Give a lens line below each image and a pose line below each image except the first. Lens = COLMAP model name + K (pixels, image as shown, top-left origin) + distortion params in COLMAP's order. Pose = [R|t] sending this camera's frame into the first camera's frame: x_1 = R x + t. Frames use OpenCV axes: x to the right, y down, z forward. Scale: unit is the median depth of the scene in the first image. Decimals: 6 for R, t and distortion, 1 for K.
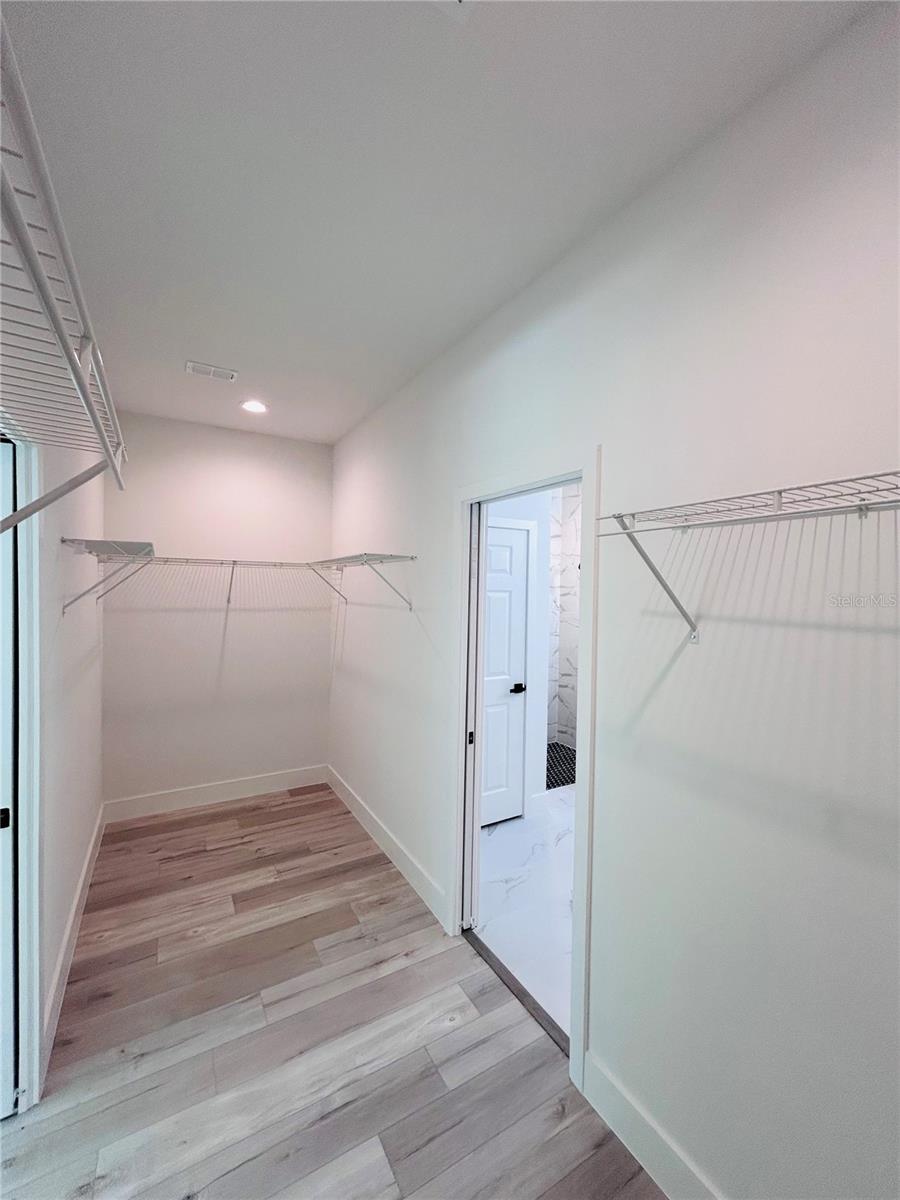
lens RADIAL K [[484.3, 0, 455.5], [0, 484.3, 599.3], [0, 0, 1]] dist [0.007625, 0.000593]
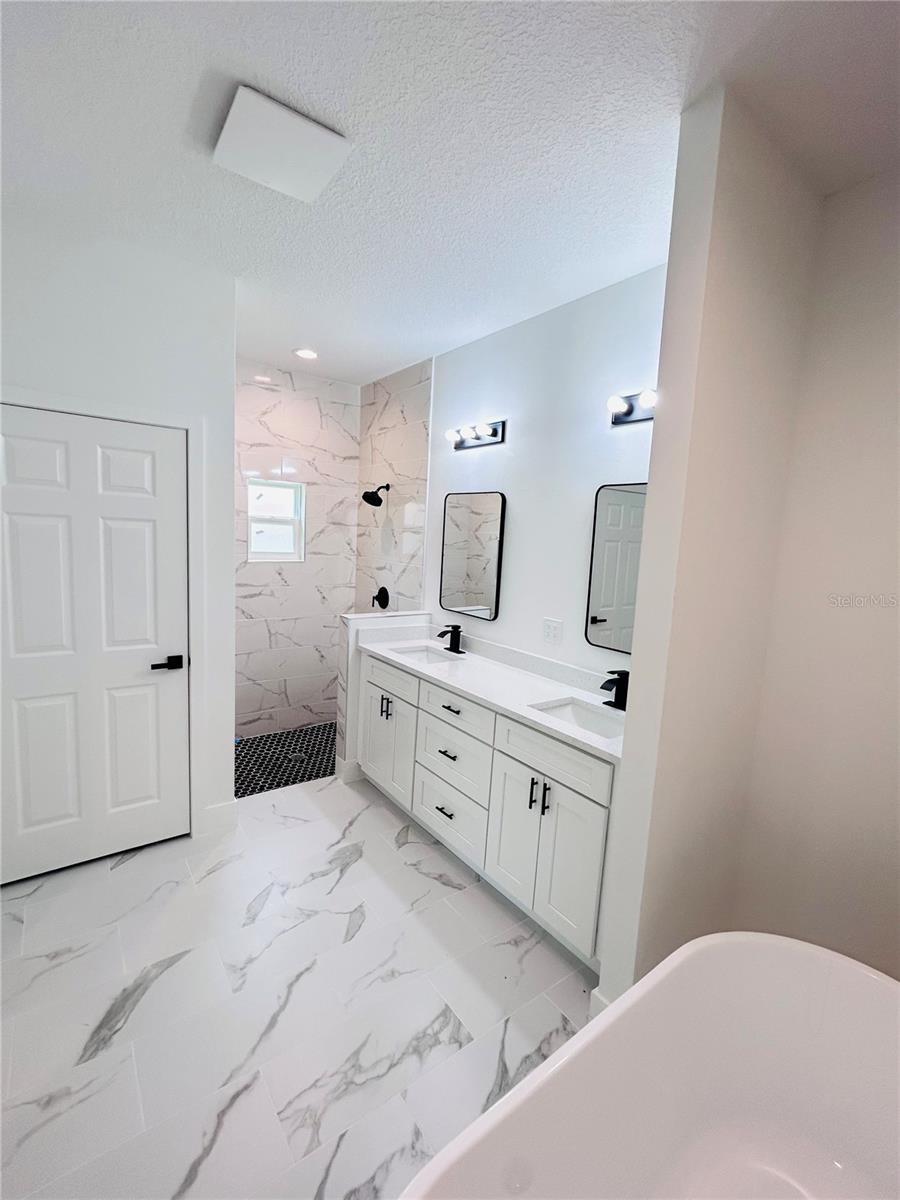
lens RADIAL K [[521.5, 0, 445.2], [0, 521.5, 600.9], [0, 0, 1]] dist [0.013870, -0.000016]
pose [[0.994890, 0.024138, 0.098041, 0.289319], [-0.034563, 0.993758, 0.106070, 0.001890], [-0.094868, -0.108917, 0.989514, 0.150583]]
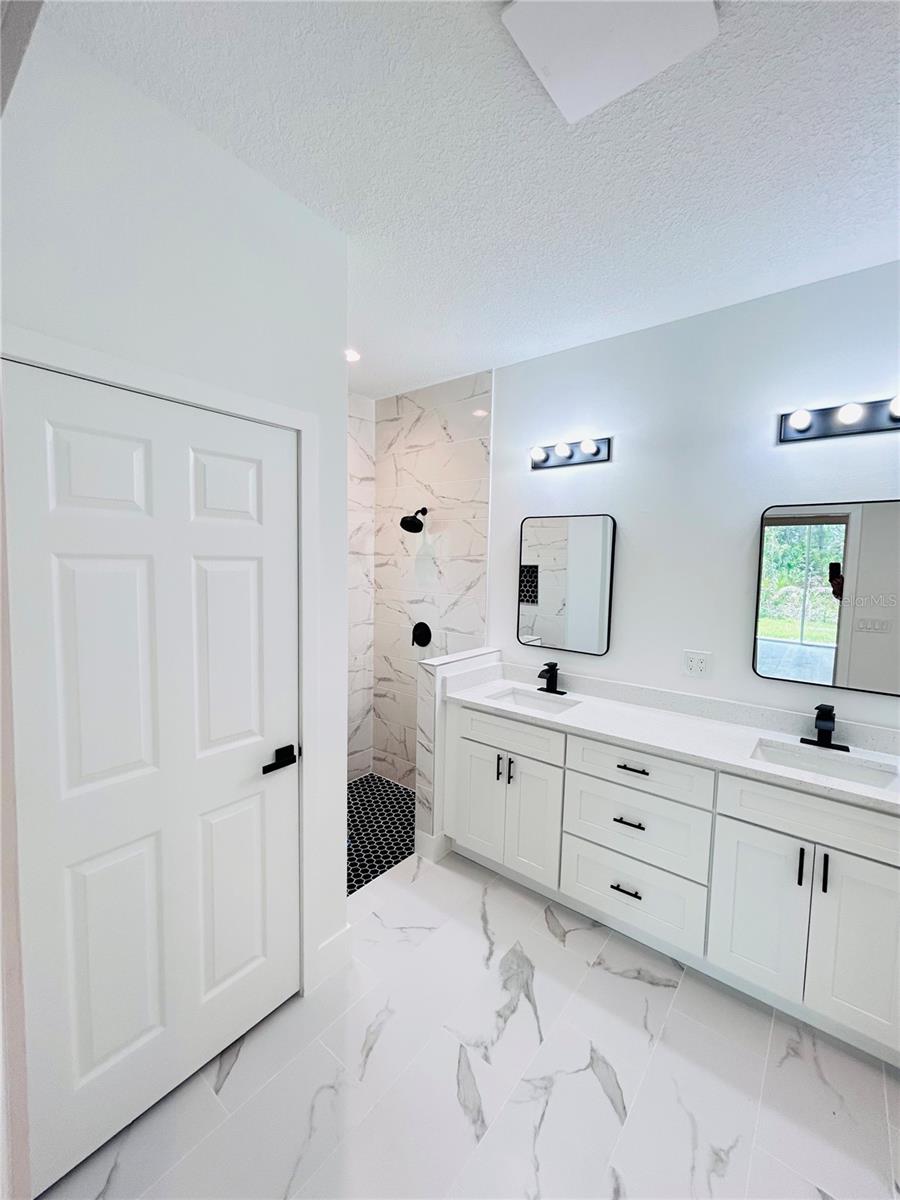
lens RADIAL K [[484.3, 0, 453.1], [0, 484.3, 602.7], [0, 0, 1]] dist [0.007625, 0.000593]
pose [[0.935955, -0.025615, 0.351187, 0.079507], [0.001100, 0.997558, 0.069829, -0.004343], [-0.352118, -0.064971, 0.933698, 0.321778]]
